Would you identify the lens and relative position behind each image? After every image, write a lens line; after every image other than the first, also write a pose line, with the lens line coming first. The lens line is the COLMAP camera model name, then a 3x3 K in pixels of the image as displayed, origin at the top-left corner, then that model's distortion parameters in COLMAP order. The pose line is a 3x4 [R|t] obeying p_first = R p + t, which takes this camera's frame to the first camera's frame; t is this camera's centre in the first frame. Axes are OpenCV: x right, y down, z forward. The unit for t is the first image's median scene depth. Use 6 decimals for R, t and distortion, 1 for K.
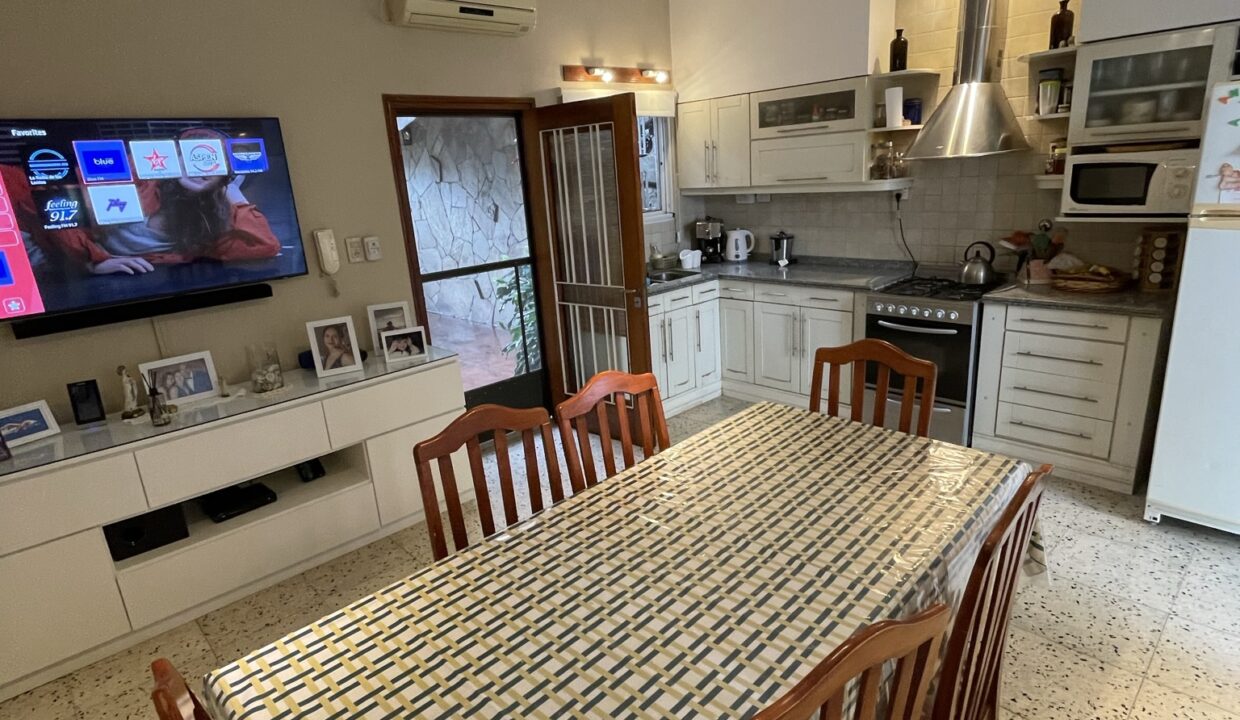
lens RADIAL K [[650.0, 0, 620.0], [0, 650.0, 360.0], [0, 0, 1]] dist [-0.001644, -0.000429]
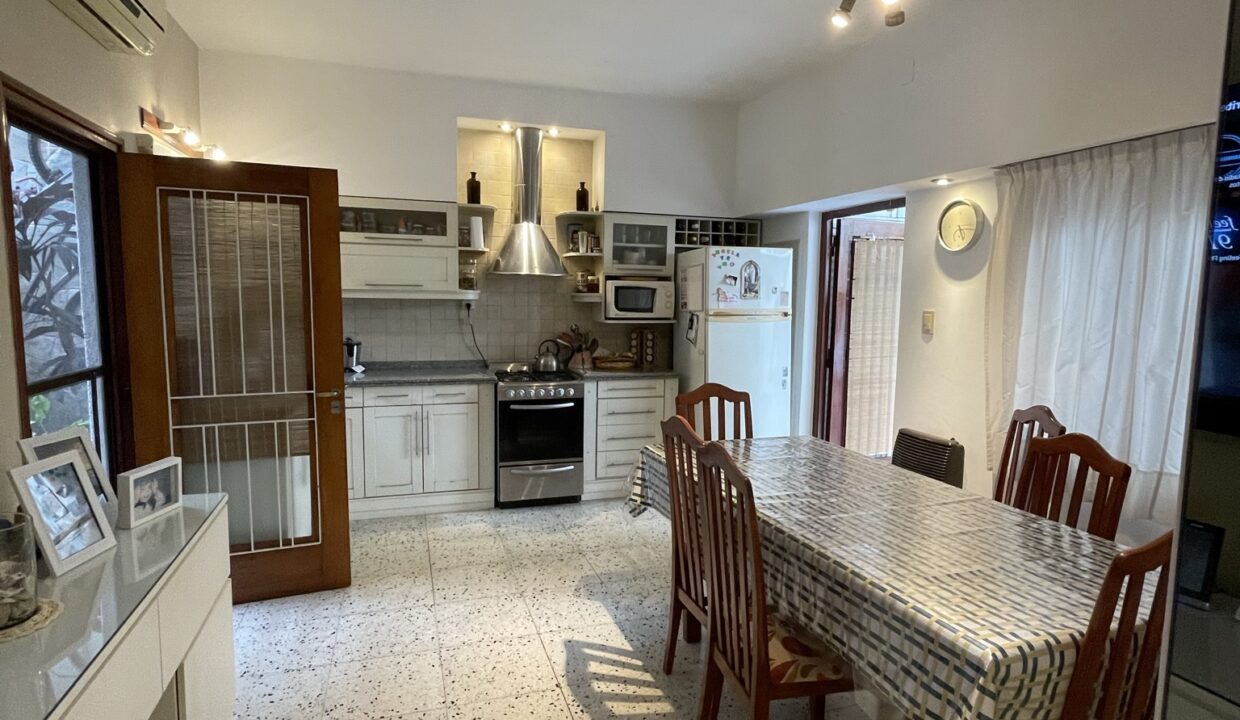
lens RADIAL K [[650.0, 0, 620.0], [0, 650.0, 360.0], [0, 0, 1]] dist [-0.001644, -0.000429]
pose [[0.433300, -0.017684, 0.901076, -0.571705], [0.211365, 0.973917, -0.082525, -0.001988], [-0.876114, 0.226214, 0.425736, 0.316023]]
